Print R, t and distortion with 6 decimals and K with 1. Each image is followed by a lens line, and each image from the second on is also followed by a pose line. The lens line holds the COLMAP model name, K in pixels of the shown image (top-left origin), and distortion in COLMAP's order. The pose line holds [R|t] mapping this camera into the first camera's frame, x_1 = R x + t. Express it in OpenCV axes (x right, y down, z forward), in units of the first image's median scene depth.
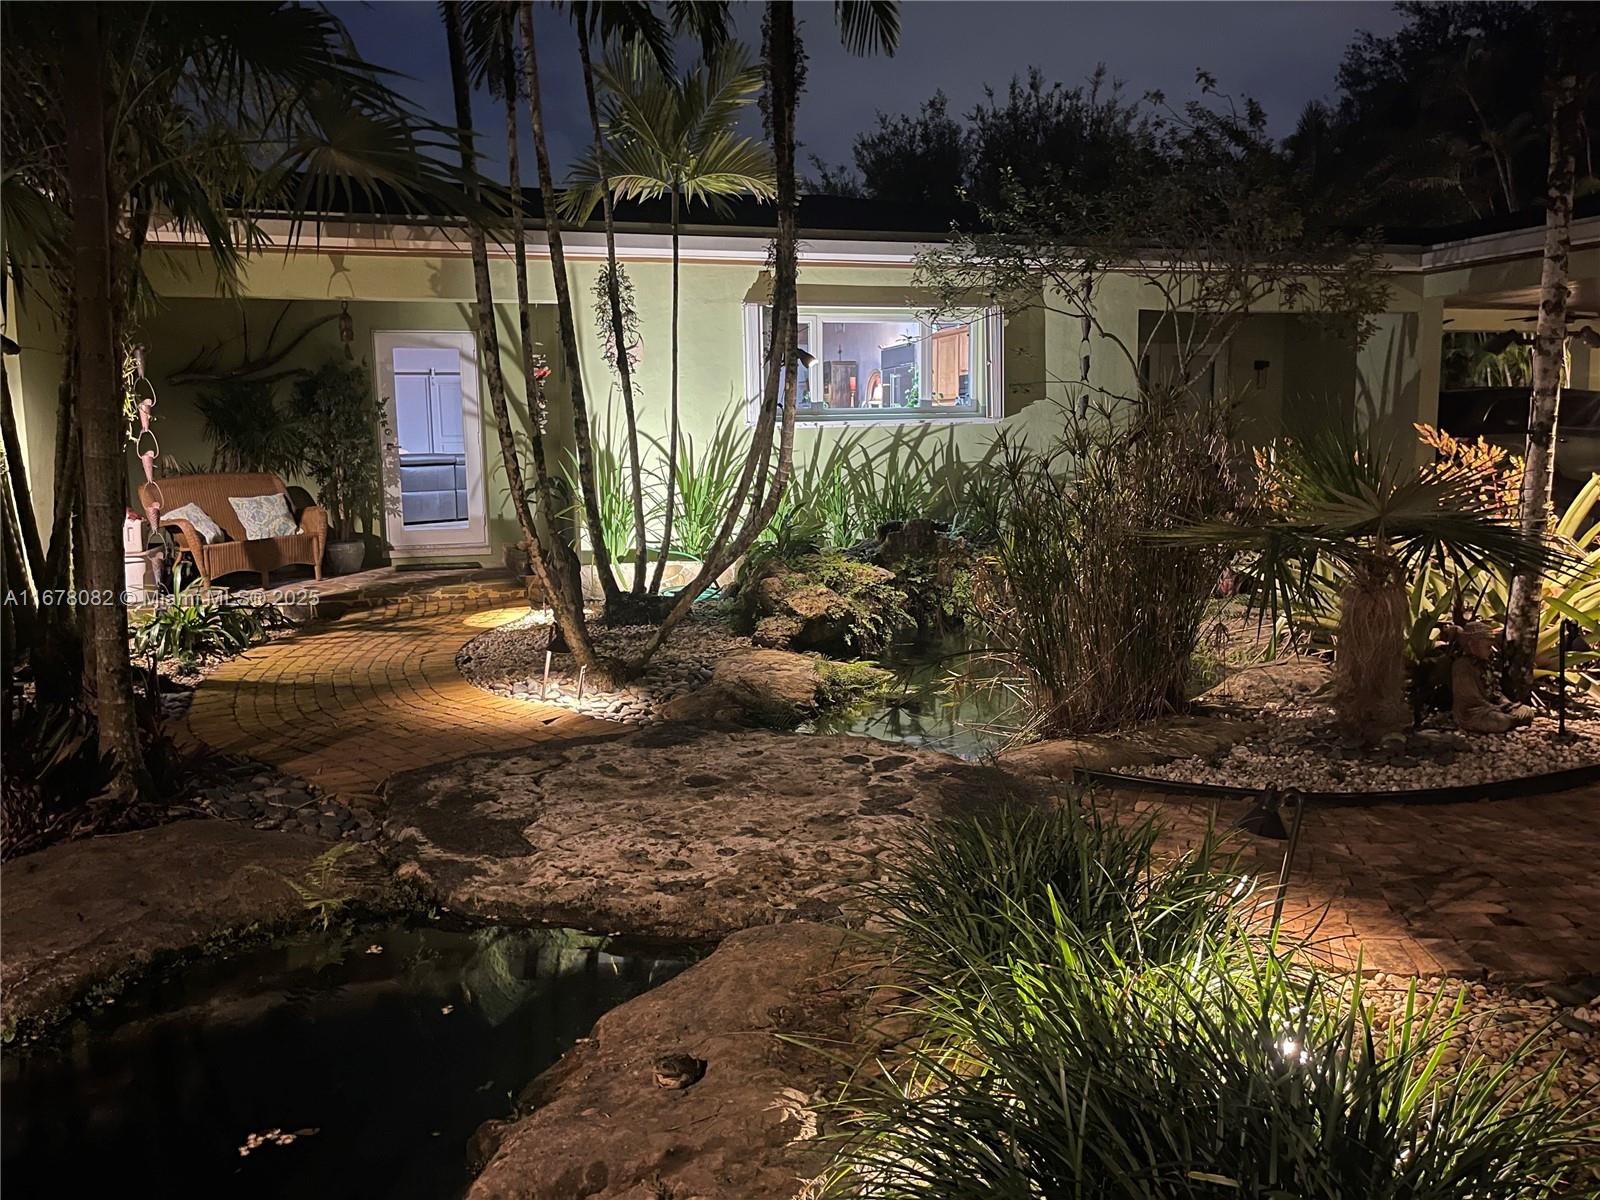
lens RADIAL K [[1220.8, 0, 797.8], [0, 1220.8, 609.7], [0, 0, 1]] dist [0.053589, -0.097676]
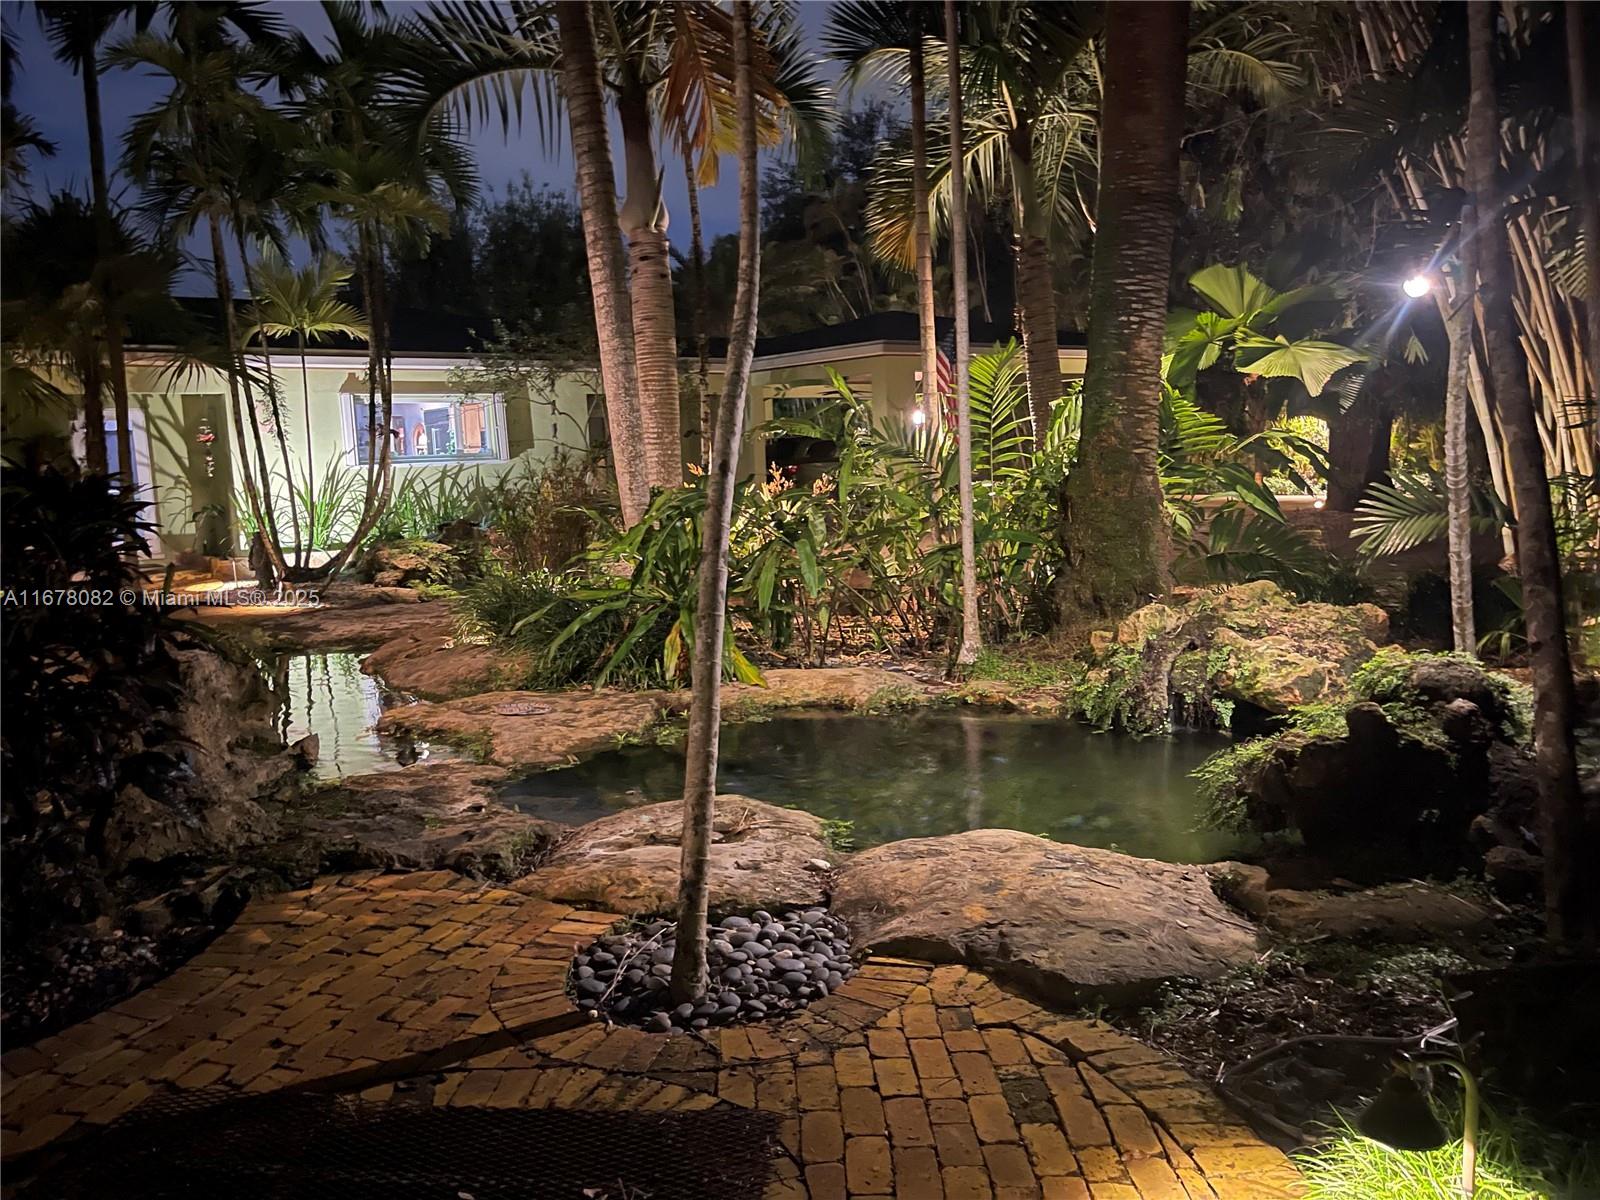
lens RADIAL K [[1220.8, 0, 797.8], [0, 1220.8, 609.7], [0, 0, 1]] dist [0.053589, -0.097676]
pose [[0.930471, -0.066072, 0.360358, -0.081752], [0.074148, 0.997210, -0.008618, 0.091777], [-0.358783, 0.034739, 0.932774, -0.698955]]
